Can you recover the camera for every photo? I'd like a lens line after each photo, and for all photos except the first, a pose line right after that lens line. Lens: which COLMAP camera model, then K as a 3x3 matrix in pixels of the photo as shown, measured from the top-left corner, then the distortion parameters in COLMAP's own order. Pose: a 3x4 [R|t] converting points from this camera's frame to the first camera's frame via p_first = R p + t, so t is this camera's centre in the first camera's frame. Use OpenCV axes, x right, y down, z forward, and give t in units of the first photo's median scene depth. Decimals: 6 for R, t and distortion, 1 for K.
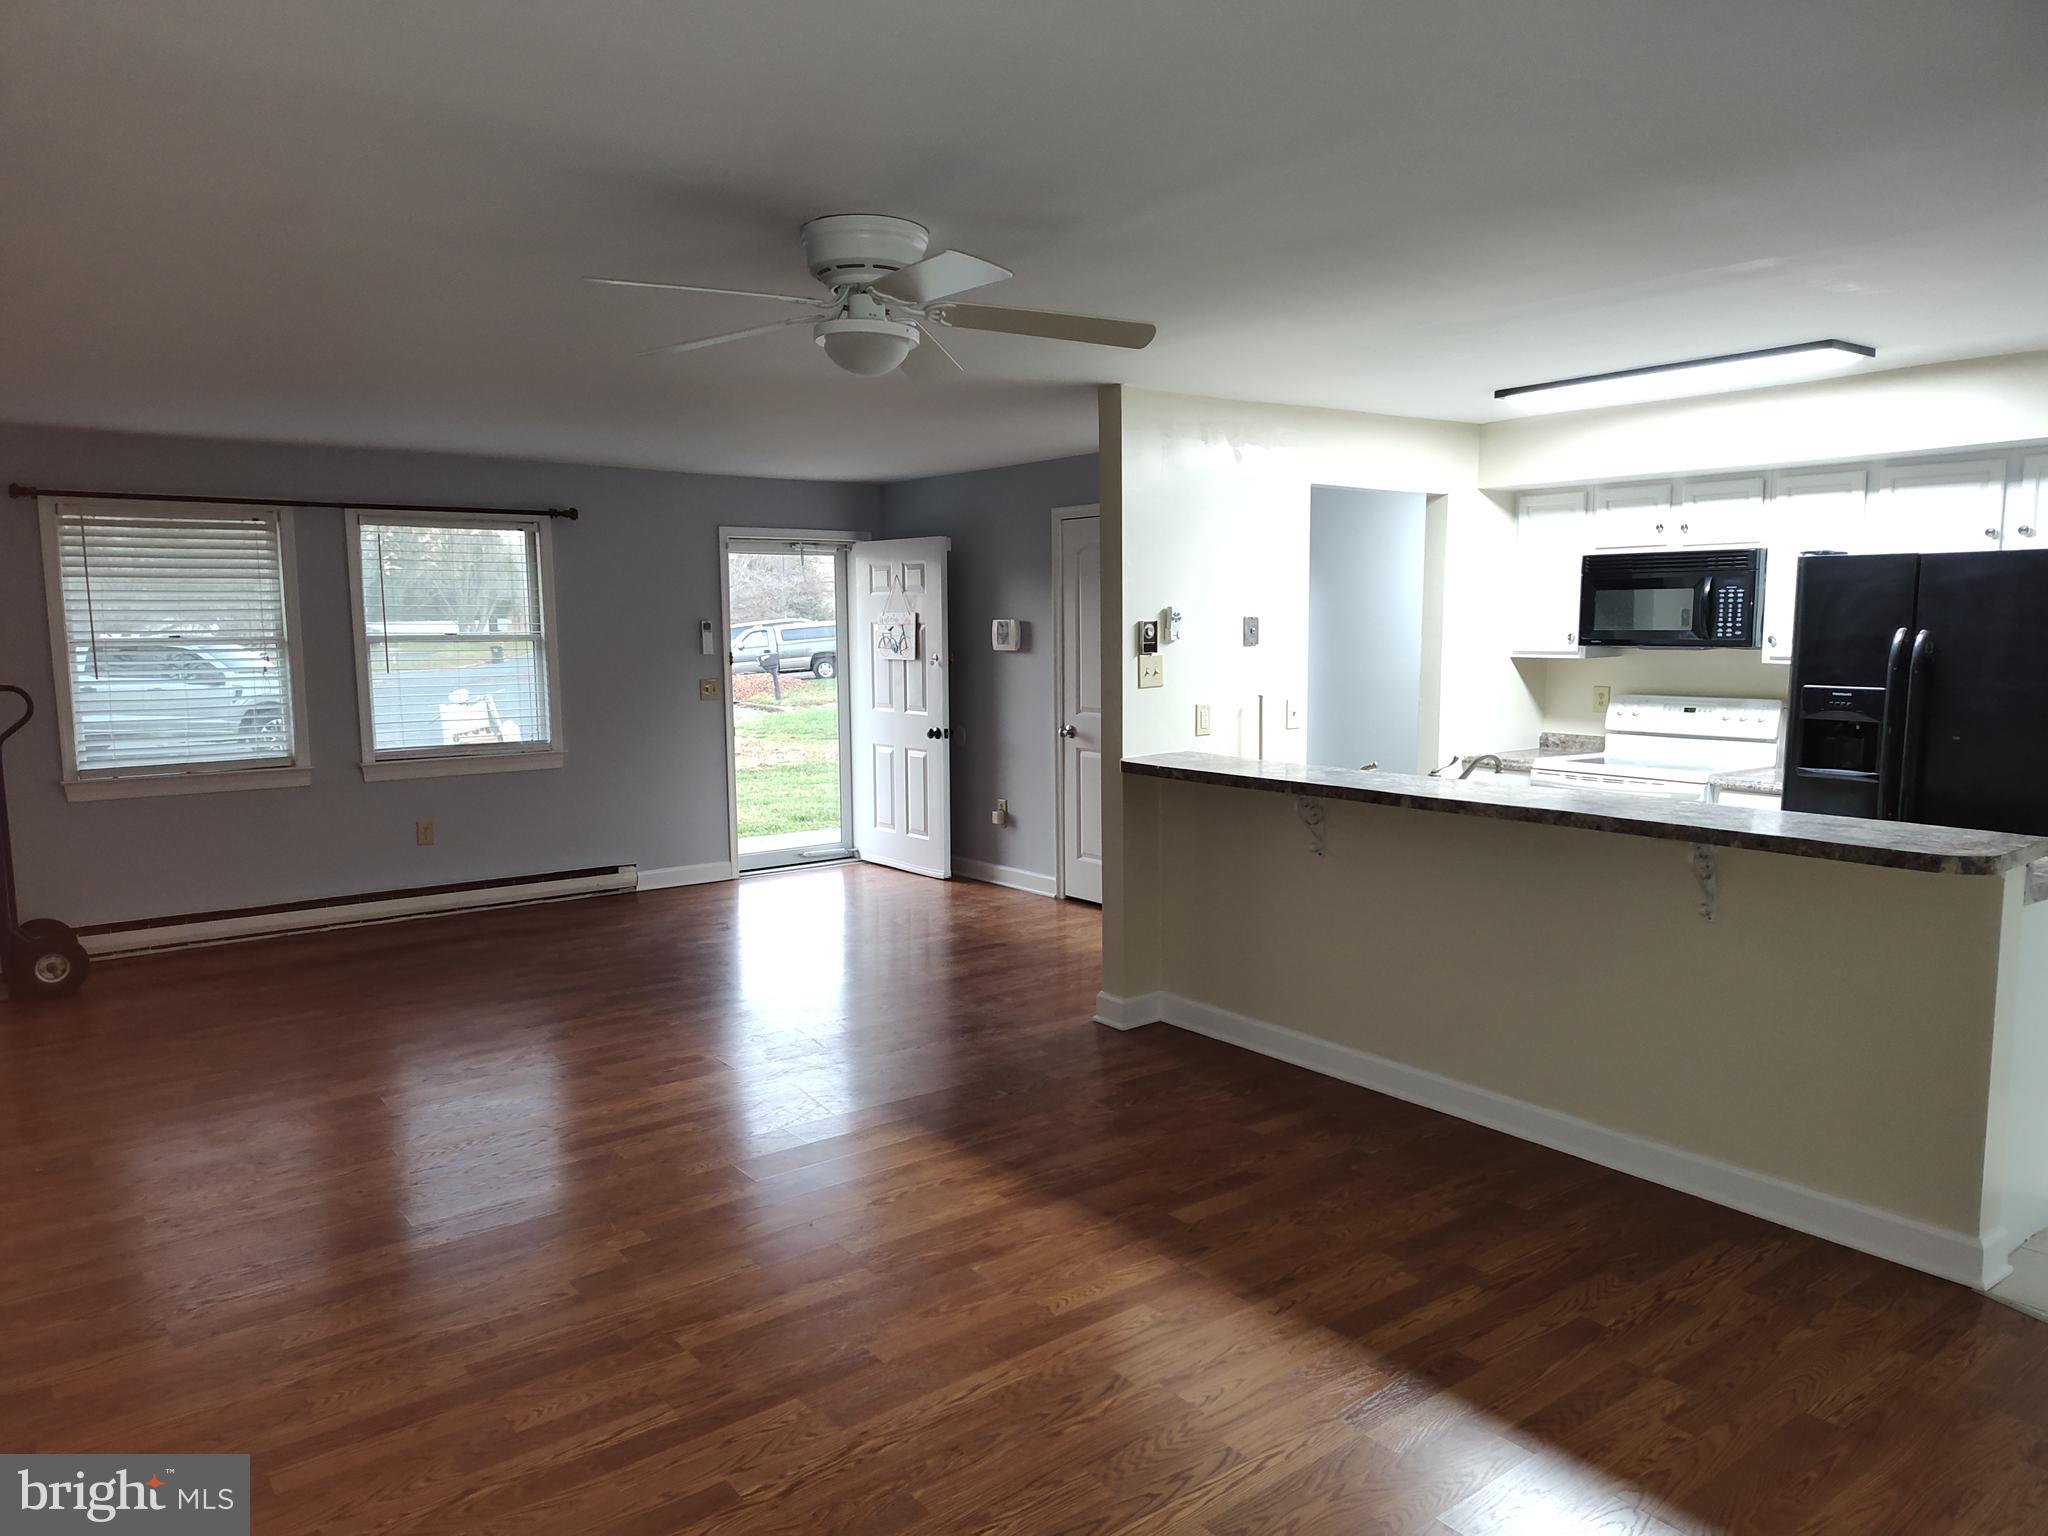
lens RADIAL K [[1402.7, 0, 1023.1], [0, 1402.7, 792.1], [0, 0, 1]] dist [0.036014, -0.049081]
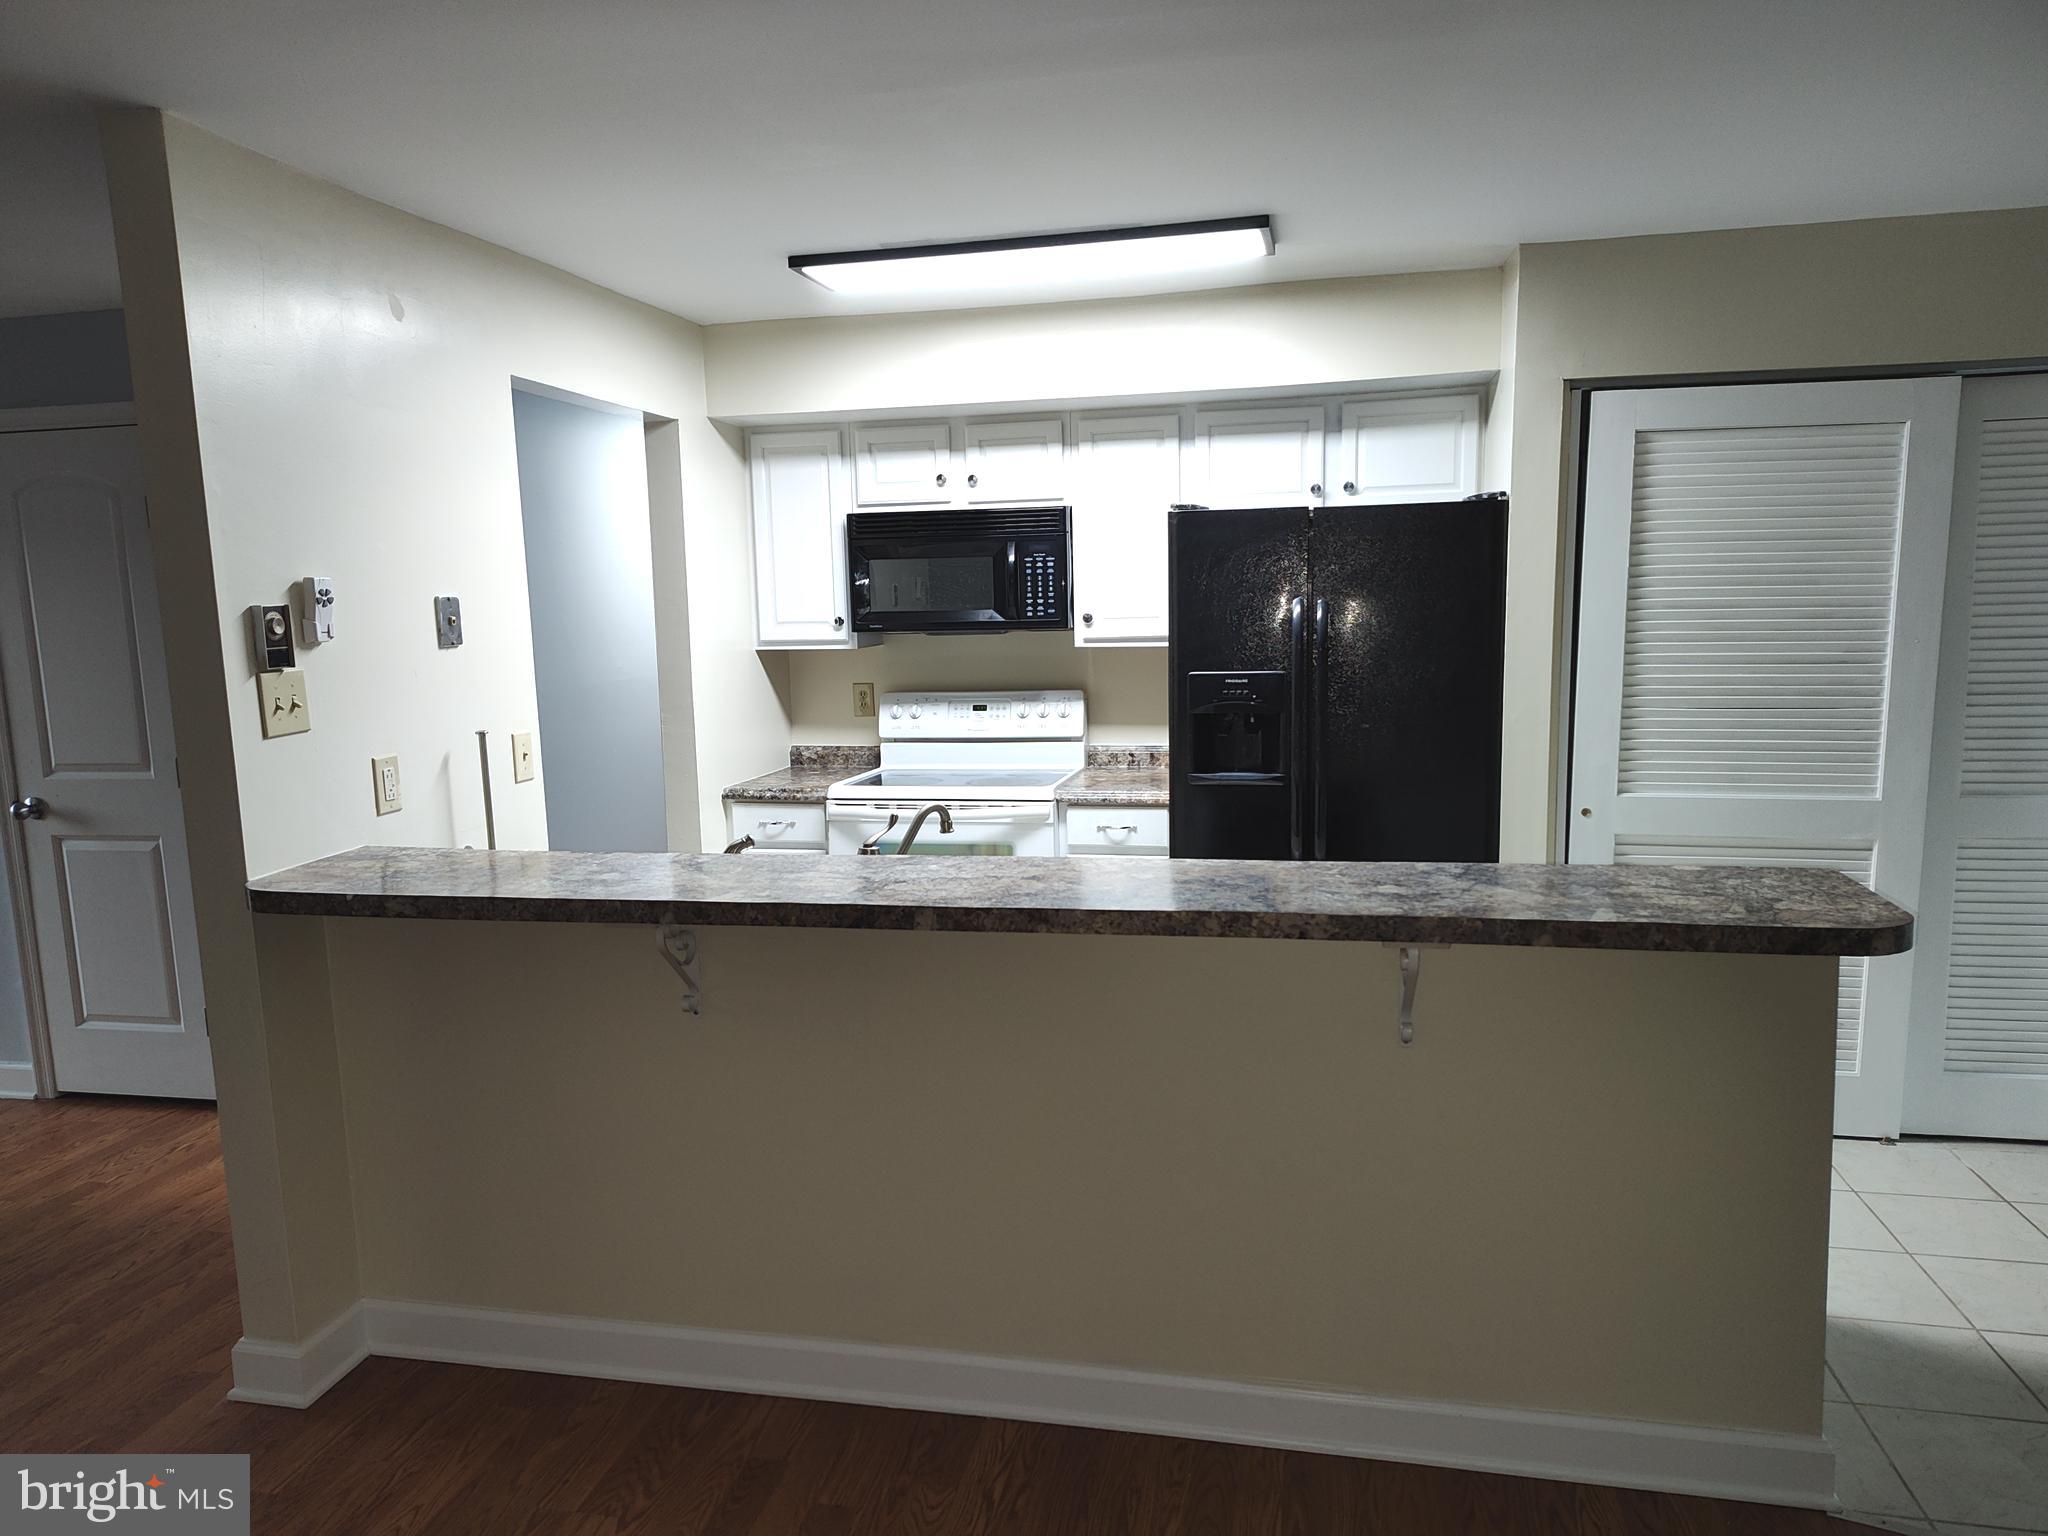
lens RADIAL K [[1385.6, 0, 1017.5], [0, 1385.6, 791.5], [0, 0, 1]] dist [0.048924, -0.042856]
pose [[0.765441, -0.103290, 0.635162, -0.028622], [0.099218, 0.994175, 0.042104, -0.044374], [-0.635811, 0.030792, 0.771231, 0.394037]]
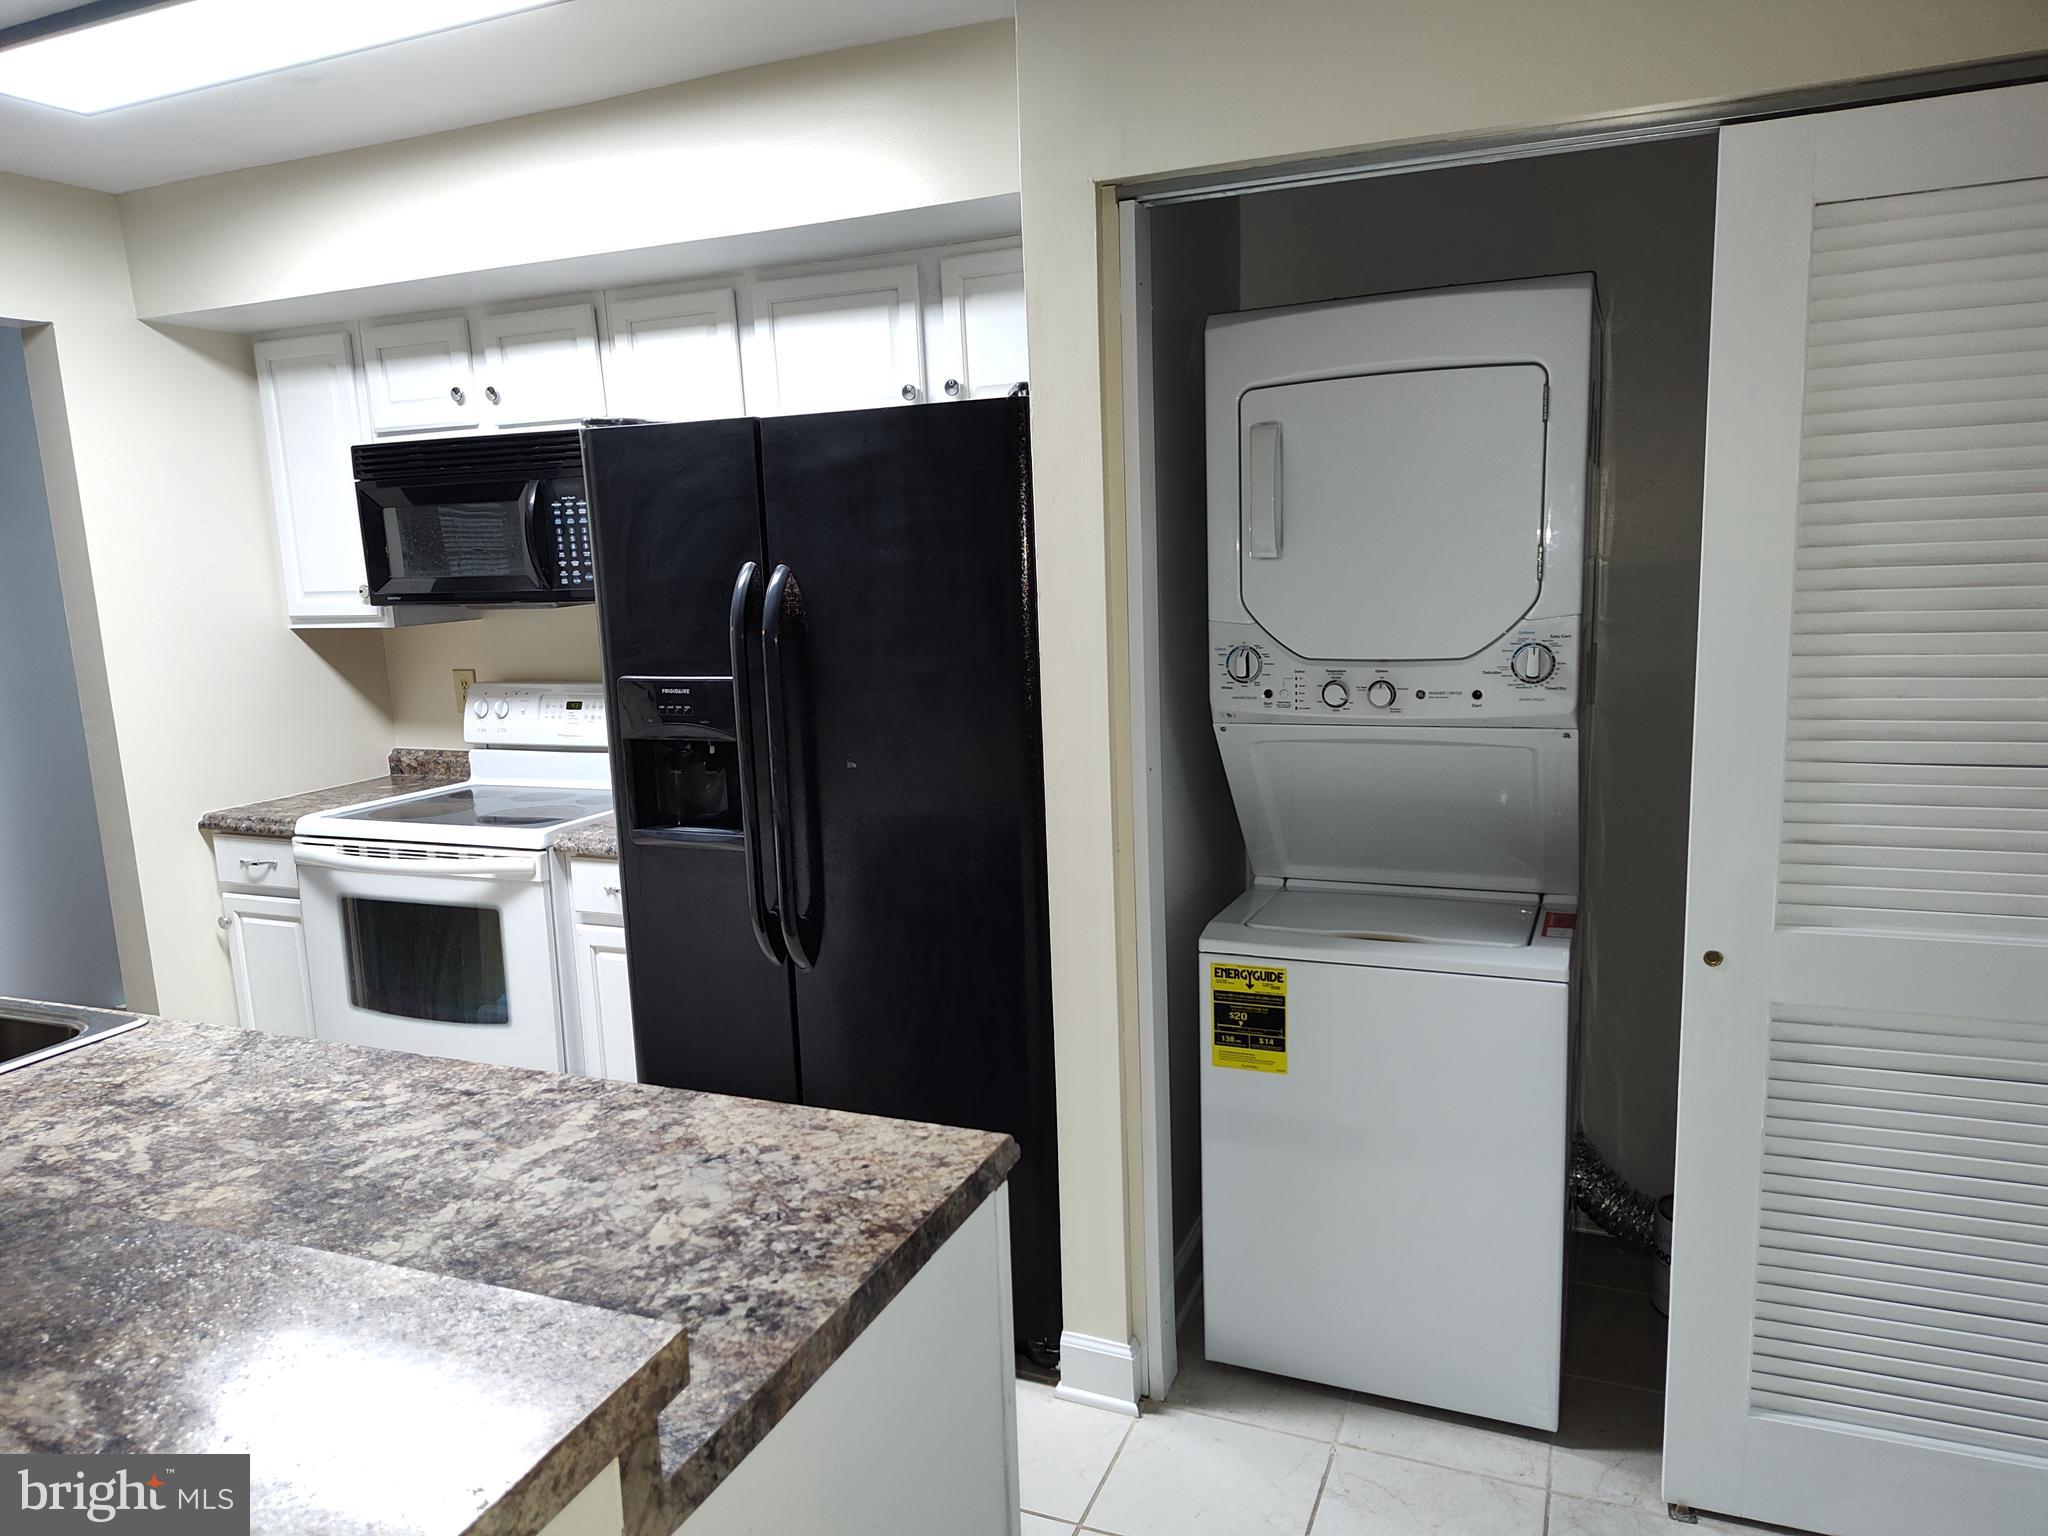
lens RADIAL K [[1380.3, 0, 1036.1], [0, 1380.3, 823.0], [0, 0, 1]] dist [-0.004455, -0.006047]
pose [[0.864036, -0.126610, 0.487249, 0.373366], [0.093106, 0.991351, 0.092494, -0.047439], [-0.494745, -0.034553, 0.868351, 0.408904]]
